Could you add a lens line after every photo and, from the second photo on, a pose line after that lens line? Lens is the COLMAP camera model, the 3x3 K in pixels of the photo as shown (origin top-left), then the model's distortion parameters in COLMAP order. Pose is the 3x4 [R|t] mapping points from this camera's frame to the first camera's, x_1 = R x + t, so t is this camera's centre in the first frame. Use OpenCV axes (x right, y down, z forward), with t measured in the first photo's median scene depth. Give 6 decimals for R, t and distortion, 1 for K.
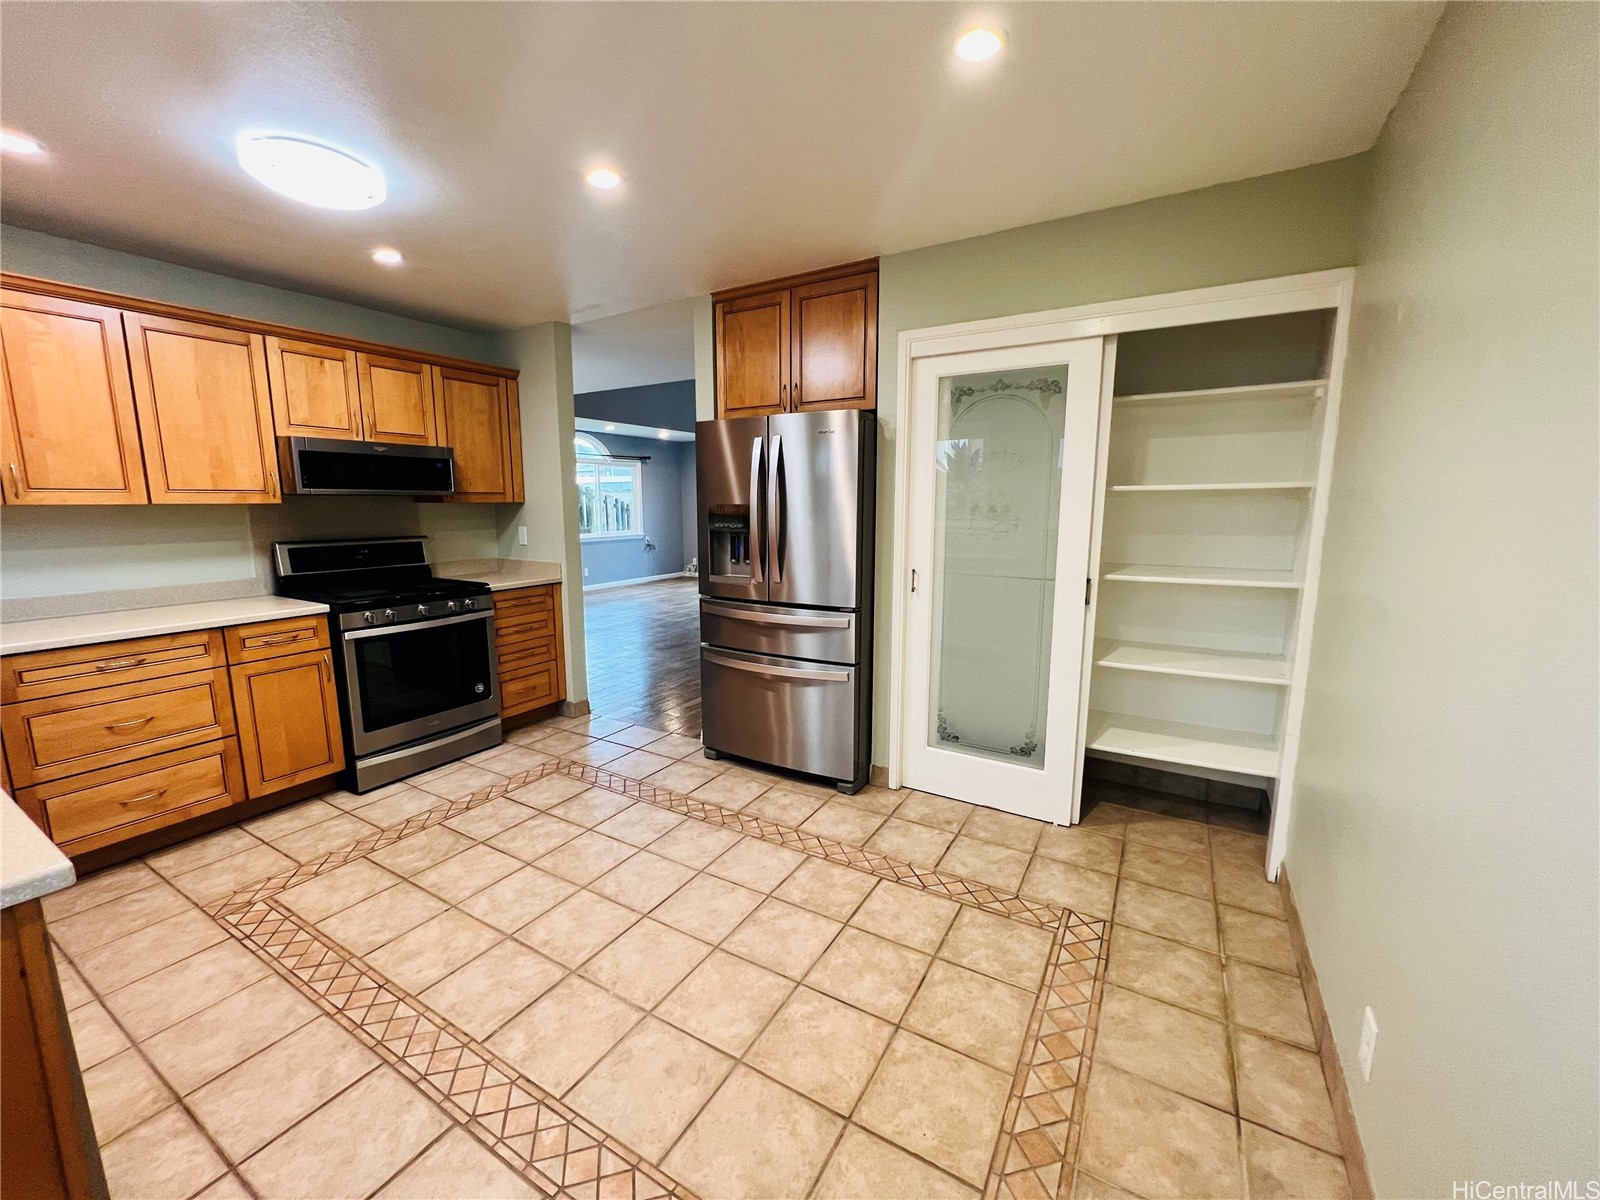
lens RADIAL K [[638.8, 0, 800.0], [0, 638.8, 600.0], [0, 0, 1]] dist [-0.008223, -0.000015]
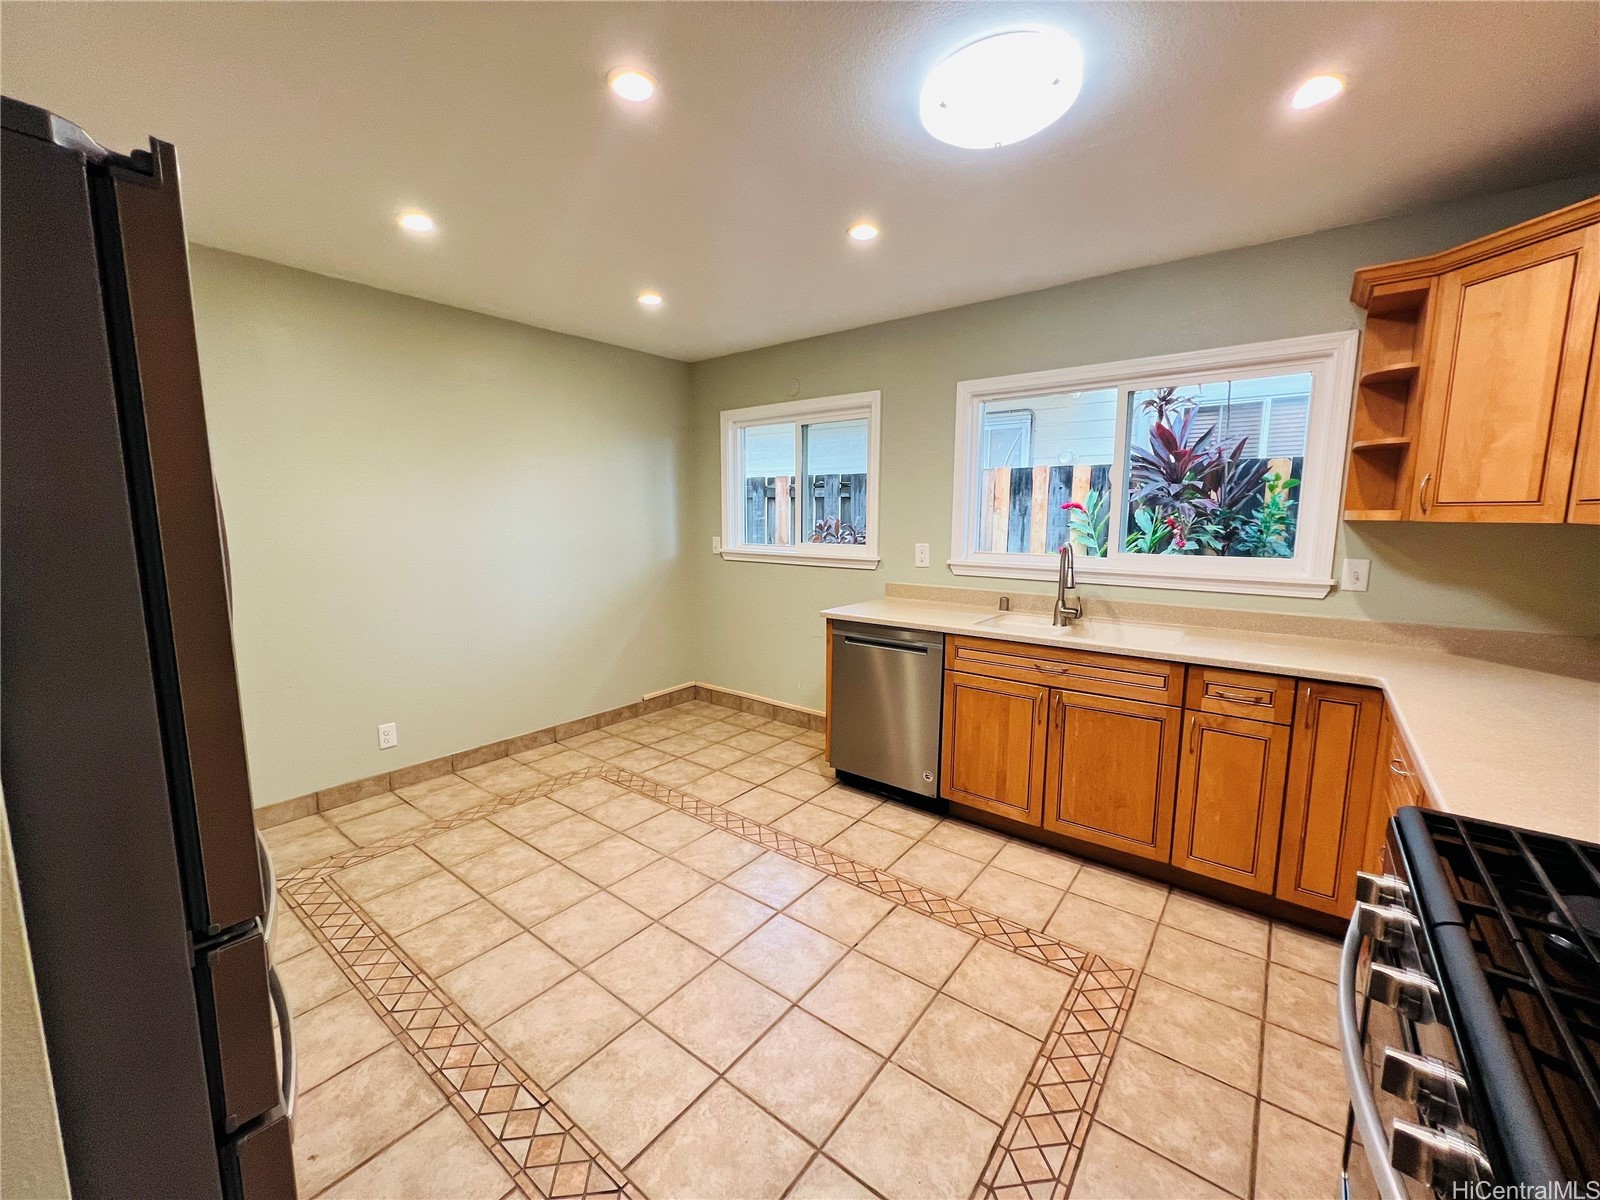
lens RADIAL K [[638.8, 0, 800.0], [0, 638.8, 600.0], [0, 0, 1]] dist [-0.008223, -0.000015]
pose [[-0.991798, -0.022136, 0.125882, -0.614431], [0.014070, 0.959996, 0.279661, -0.292854], [-0.127037, 0.279138, -0.951811, 1.879119]]
